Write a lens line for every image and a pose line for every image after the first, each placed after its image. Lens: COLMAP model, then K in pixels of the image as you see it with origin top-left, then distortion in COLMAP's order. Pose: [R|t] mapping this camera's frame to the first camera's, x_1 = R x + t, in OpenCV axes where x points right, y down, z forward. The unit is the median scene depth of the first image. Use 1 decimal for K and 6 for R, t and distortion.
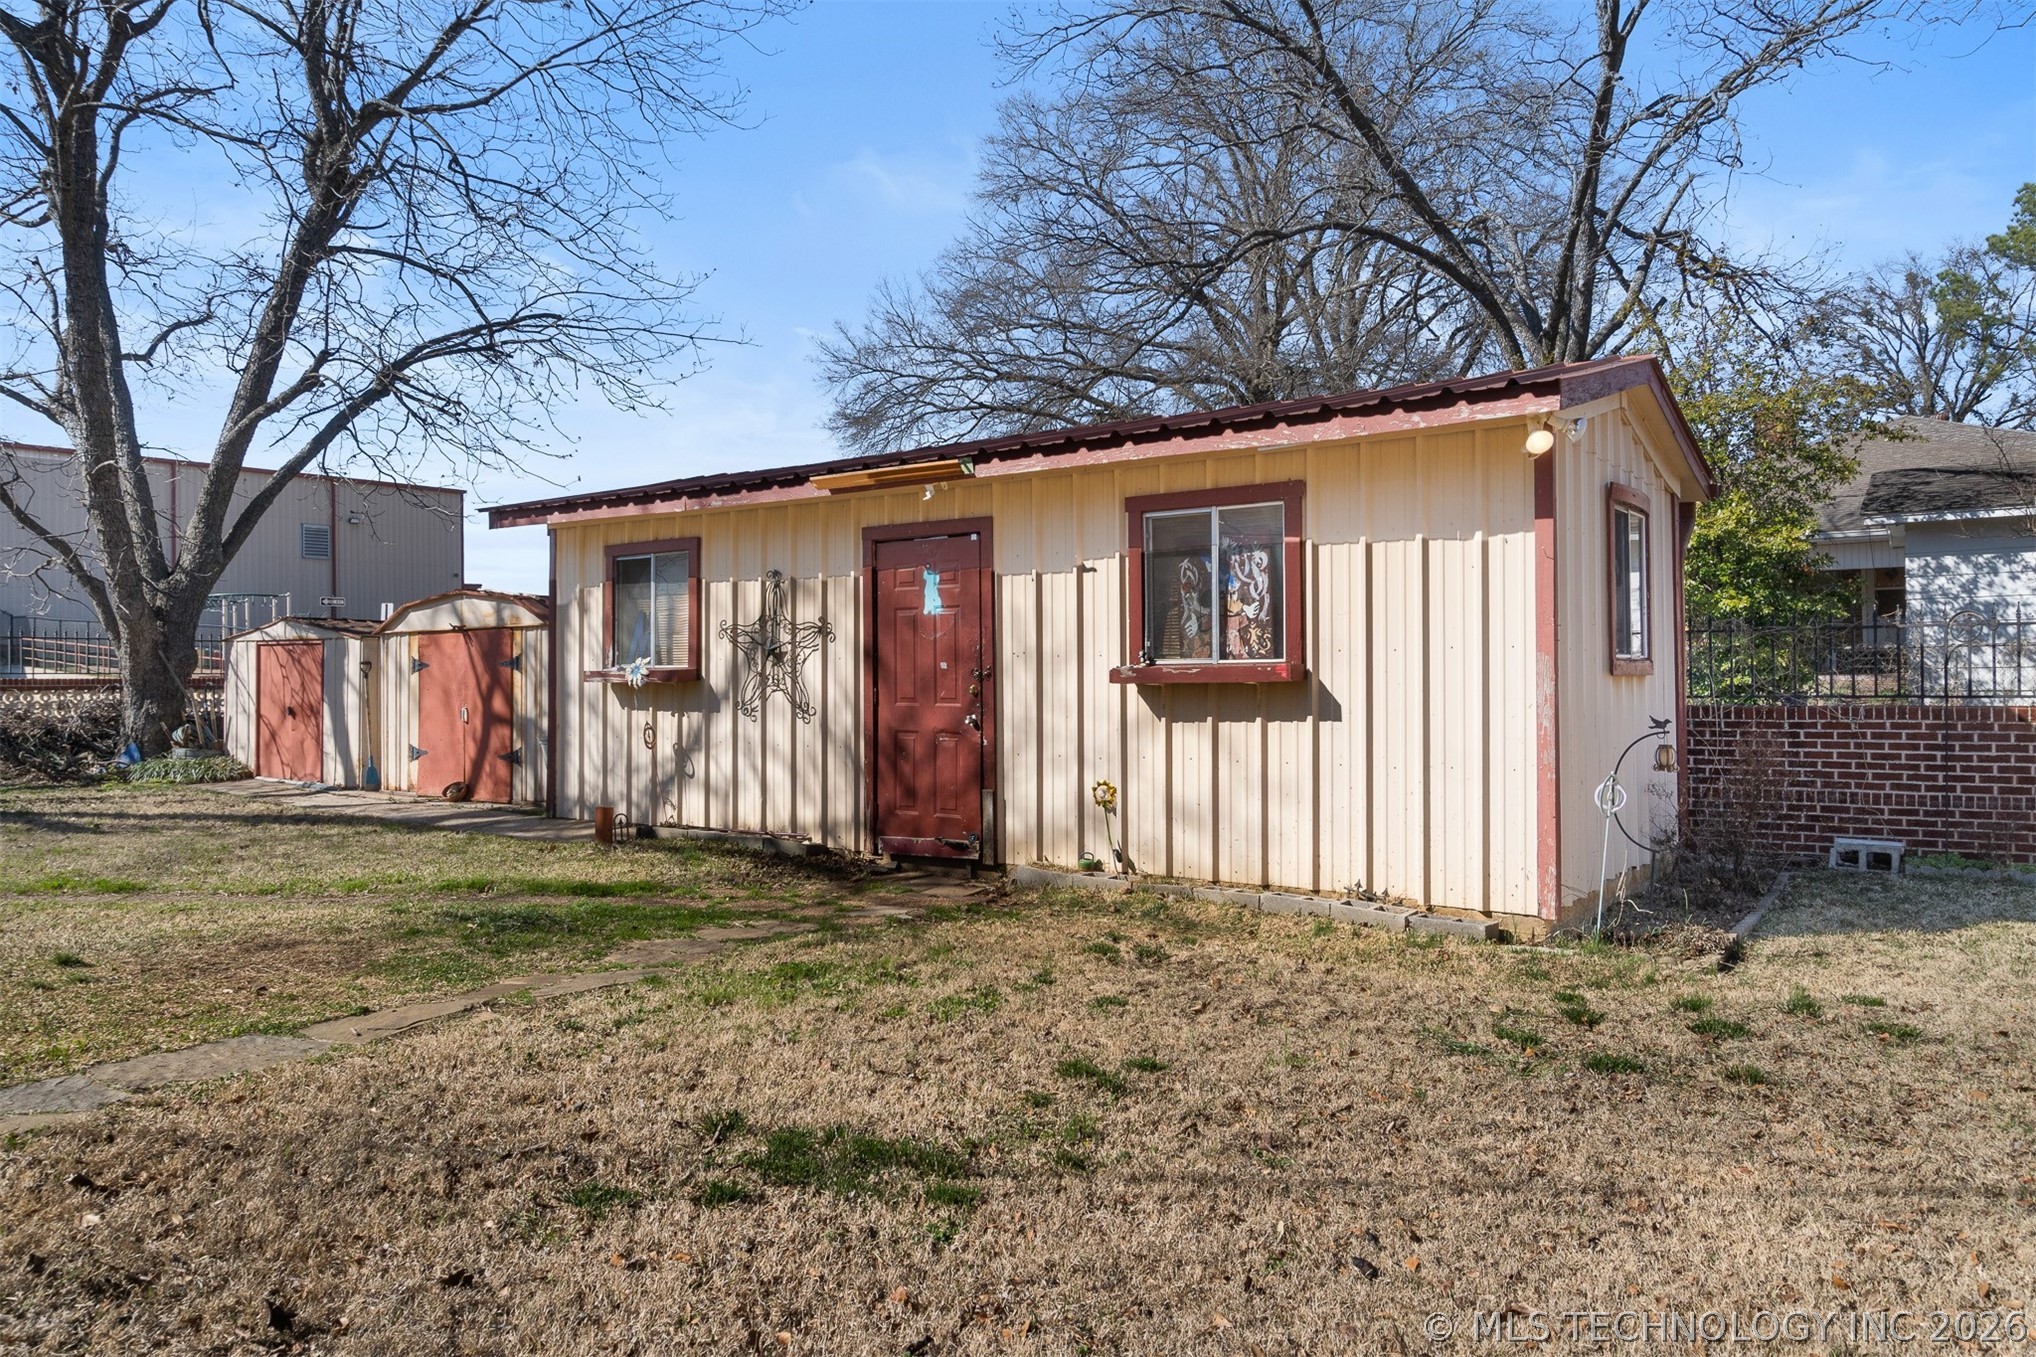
lens RADIAL K [[1414.5, 0, 1018.8], [0, 1414.5, 658.8], [0, 0, 1]] dist [-0.024176, -0.000754]
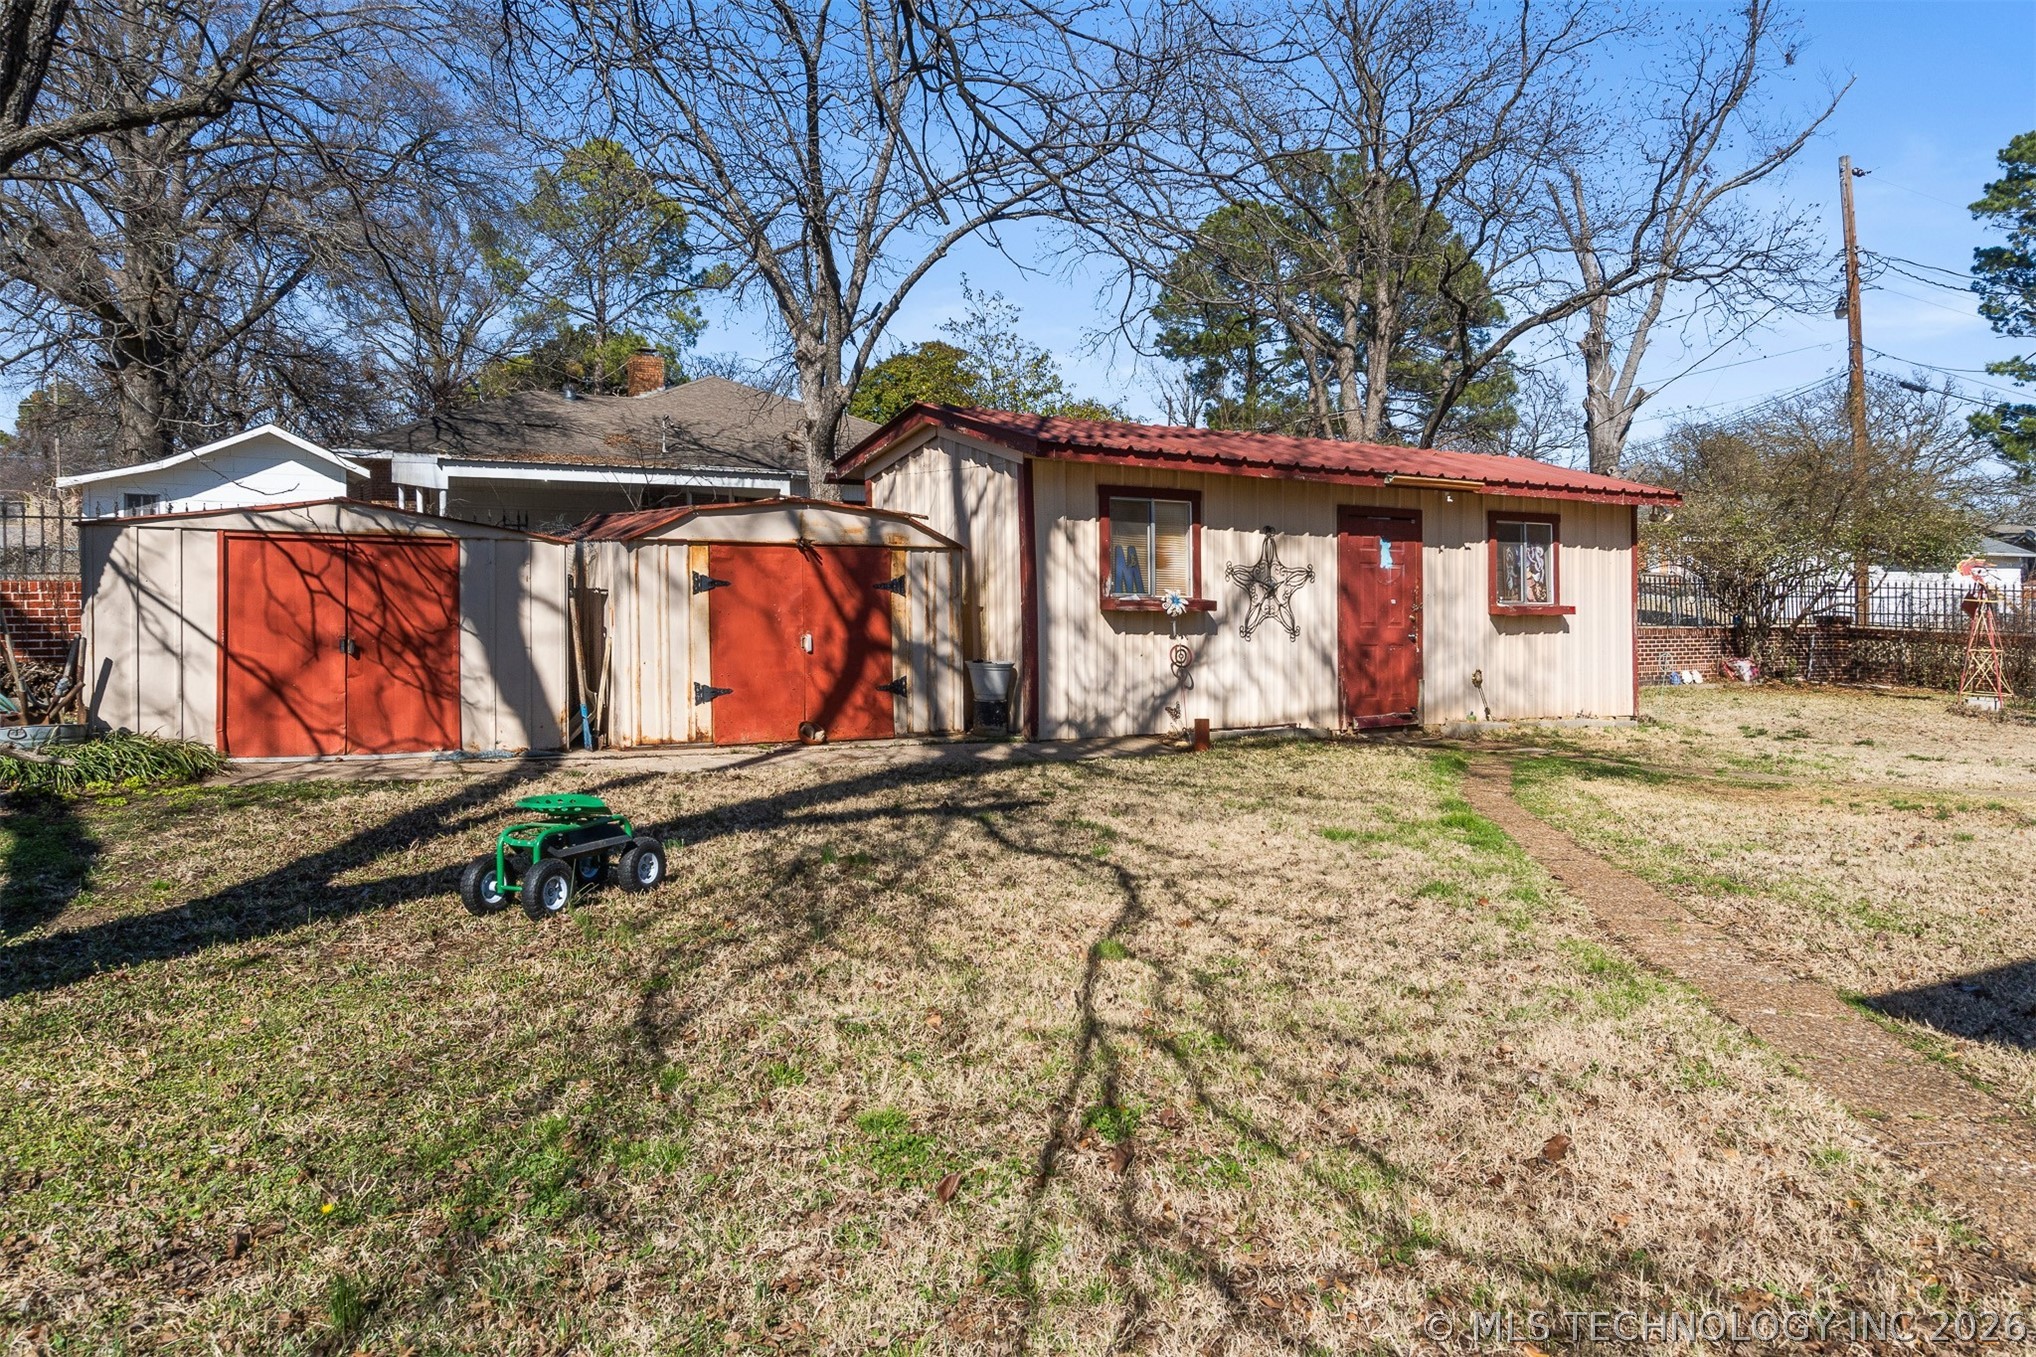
lens RADIAL K [[1414.5, 0, 1018.8], [0, 1414.5, 658.8], [0, 0, 1]] dist [-0.024176, -0.000754]
pose [[0.365080, -0.032435, 0.930411, -1.415171], [-0.027796, 0.998568, 0.045717, 0.007468], [-0.930561, -0.042552, 0.363656, 0.692452]]
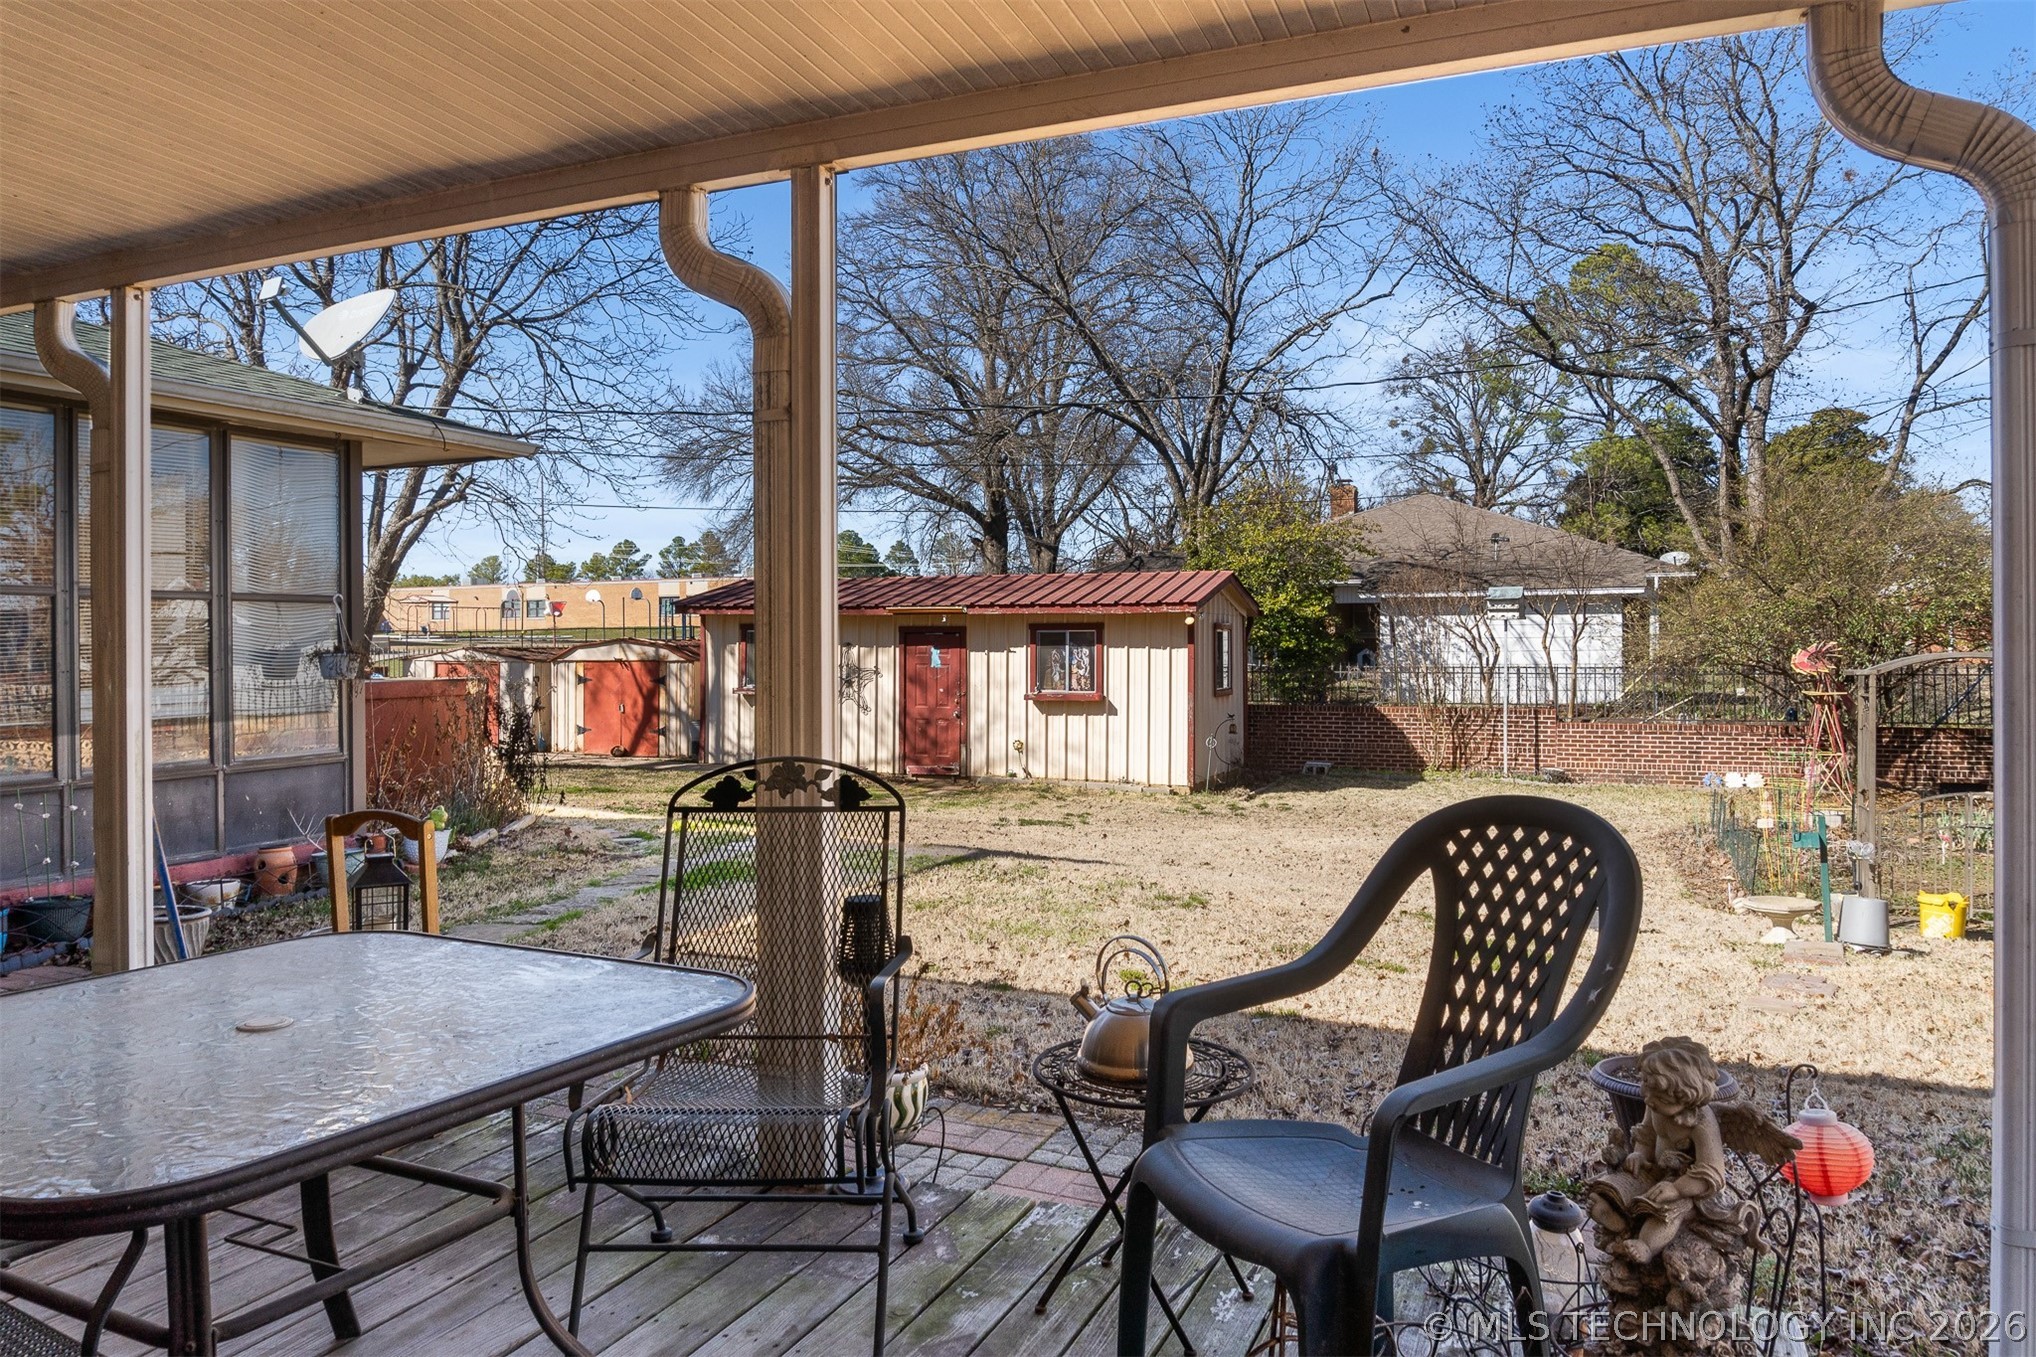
lens RADIAL K [[1414.5, 0, 1018.8], [0, 1414.5, 658.8], [0, 0, 1]] dist [-0.024176, -0.000754]
pose [[0.972018, 0.005395, 0.234843, -0.397477], [-0.010337, 0.999750, 0.019818, -0.078198], [-0.234677, -0.021691, 0.971831, -1.059514]]
